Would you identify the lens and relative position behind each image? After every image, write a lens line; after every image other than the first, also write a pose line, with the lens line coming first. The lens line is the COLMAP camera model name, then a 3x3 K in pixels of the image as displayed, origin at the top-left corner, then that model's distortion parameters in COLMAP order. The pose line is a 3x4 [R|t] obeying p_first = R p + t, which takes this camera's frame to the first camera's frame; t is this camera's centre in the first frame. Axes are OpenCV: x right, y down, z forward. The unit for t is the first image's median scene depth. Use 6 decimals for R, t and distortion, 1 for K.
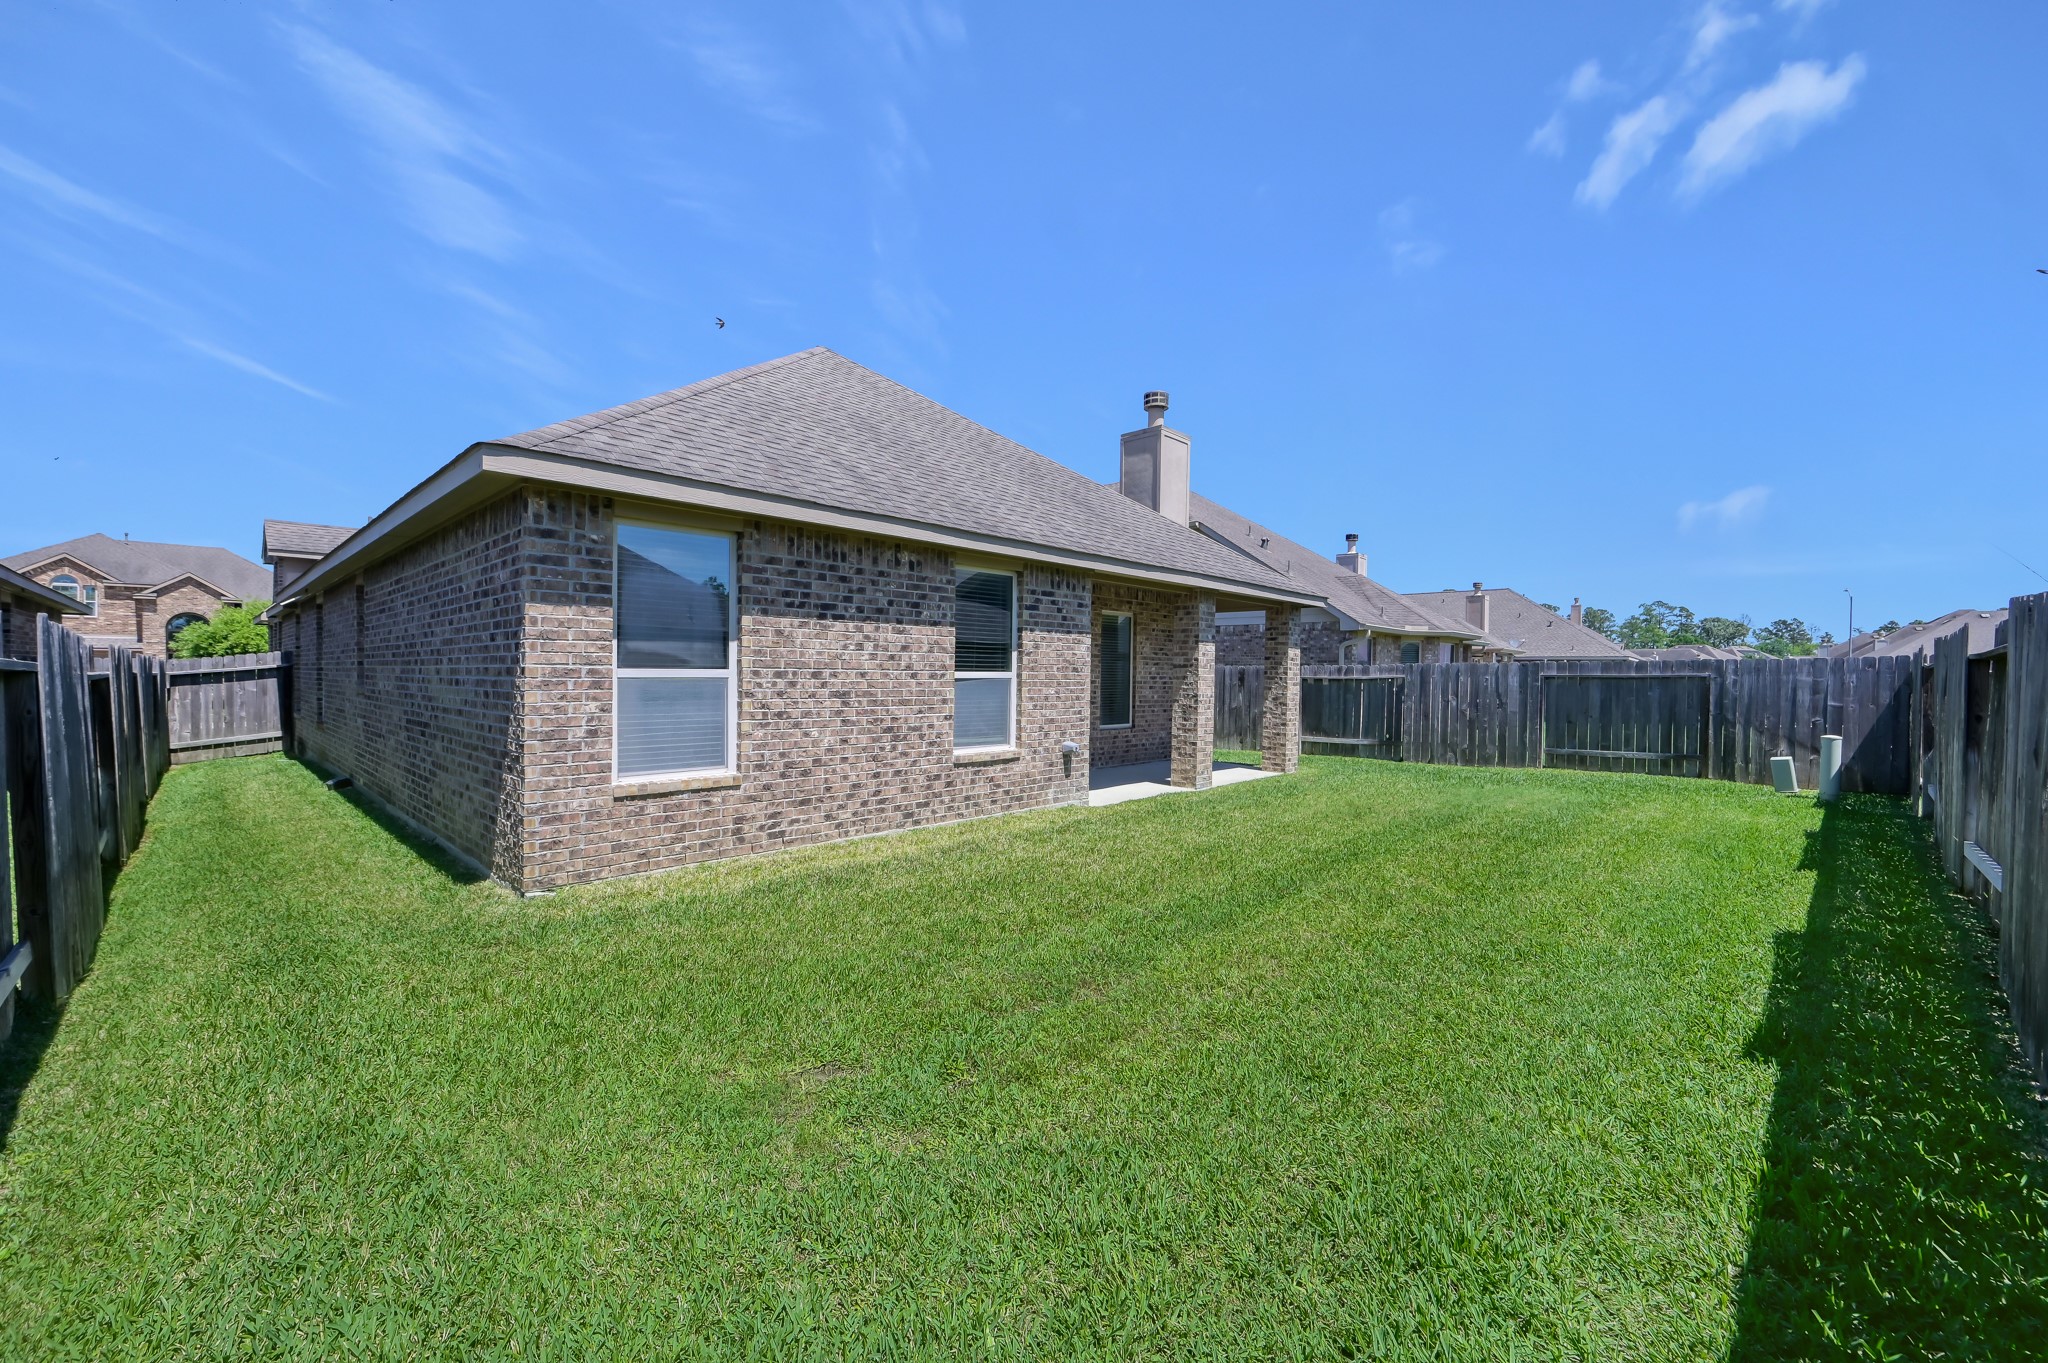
lens RADIAL K [[811.6, 0, 1028.3], [0, 811.6, 690.5], [0, 0, 1]] dist [0.000158, 0.000121]
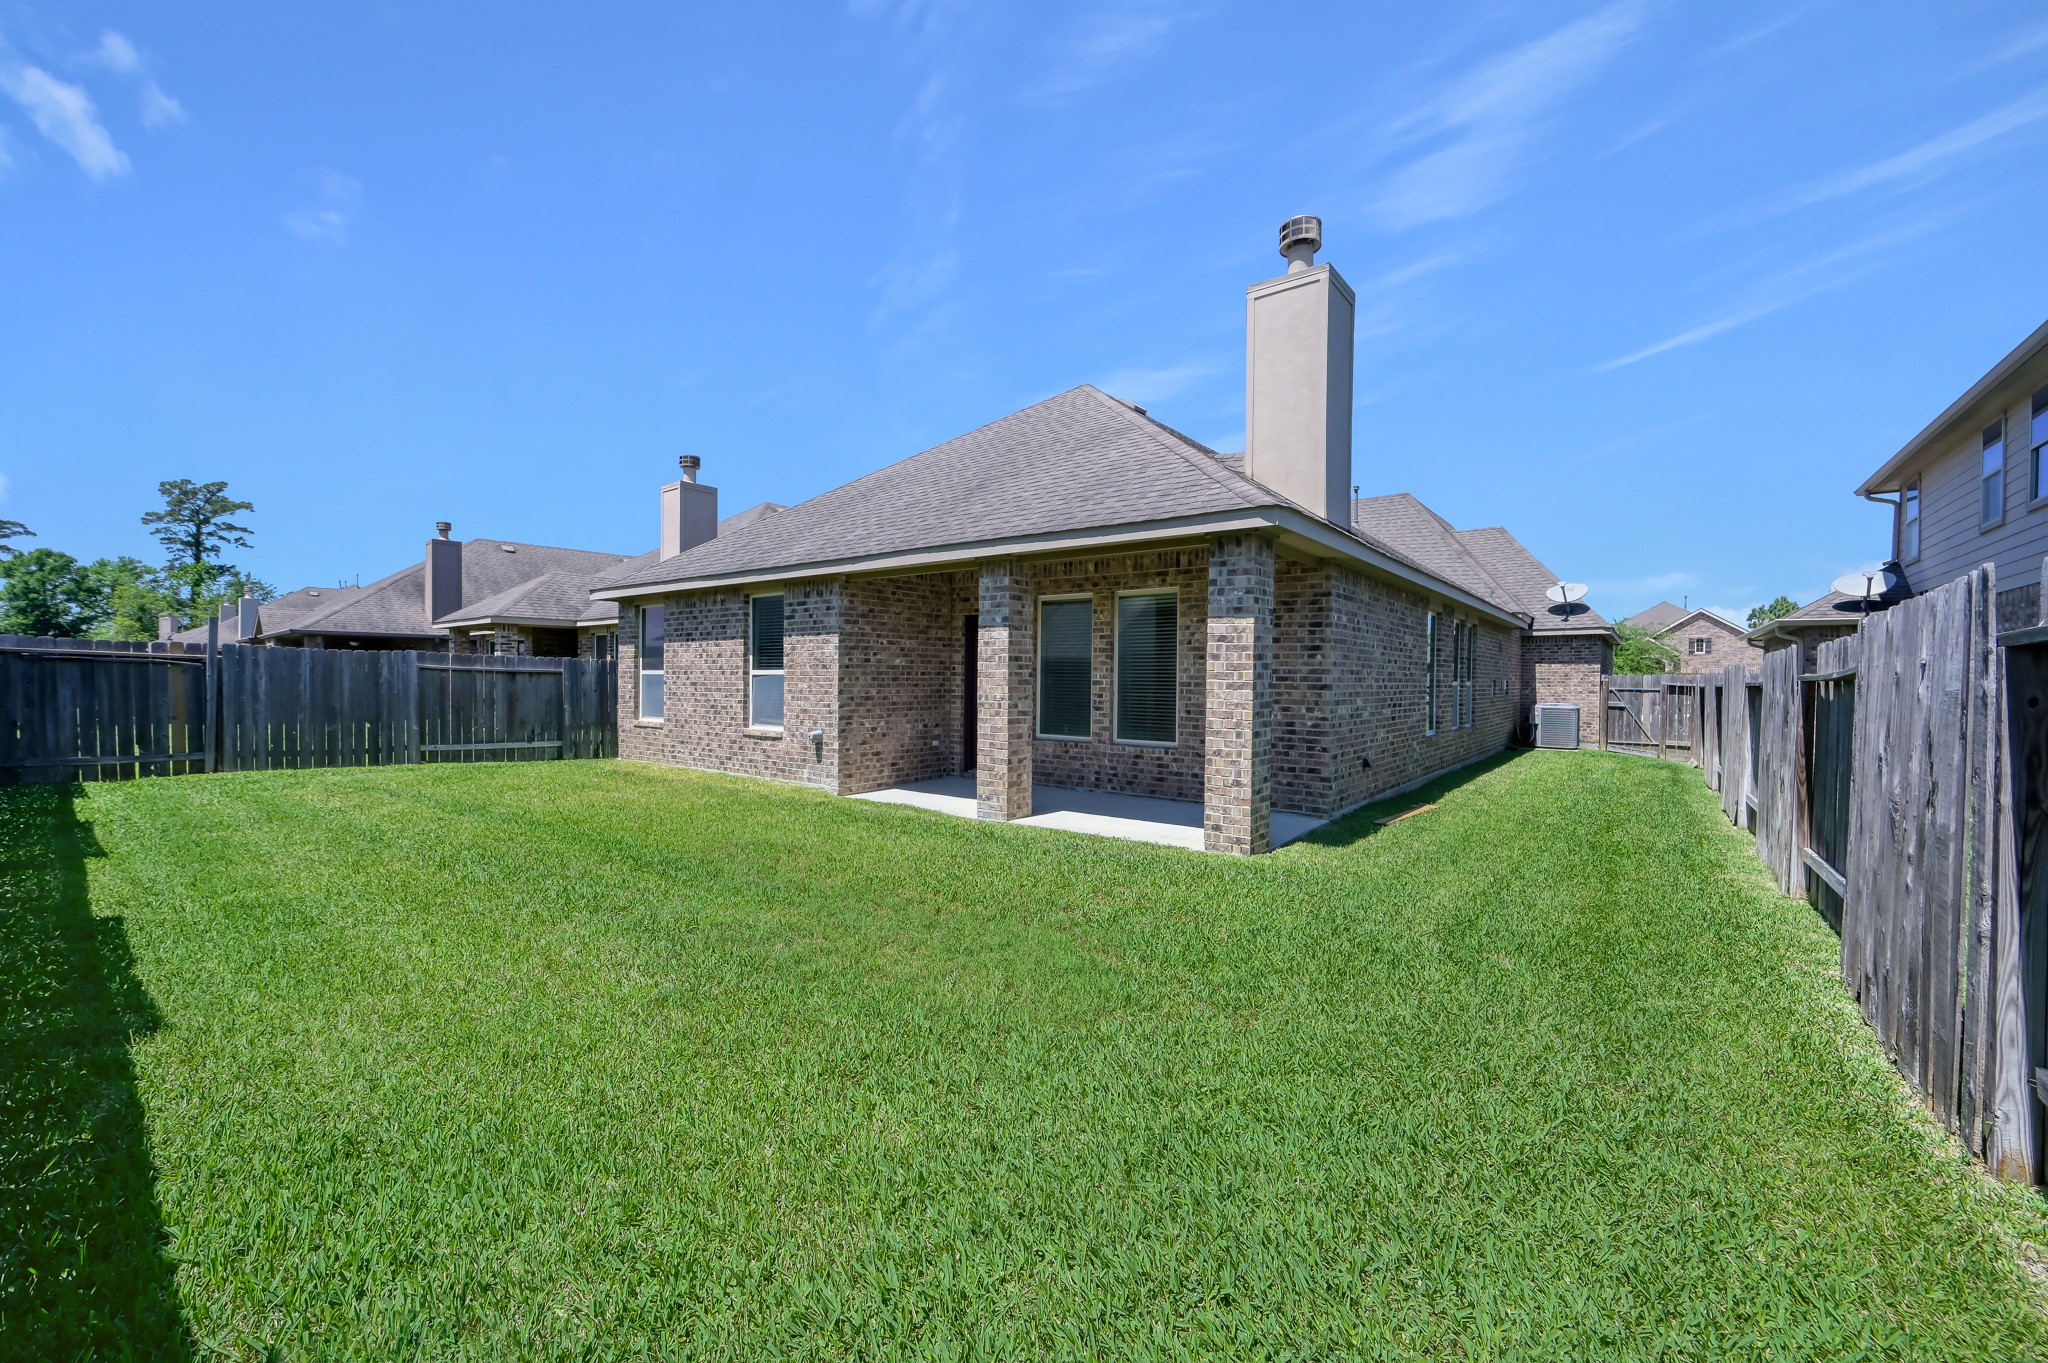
lens RADIAL K [[811.6, 0, 1026.3], [0, 811.6, 688.4], [0, 0, 1]] dist [0.000158, 0.000121]
pose [[0.101489, 0.001606, -0.994835, 1.327999], [-0.027742, 0.999614, -0.001217, -0.002704], [0.994450, 0.027723, 0.101495, 1.294244]]
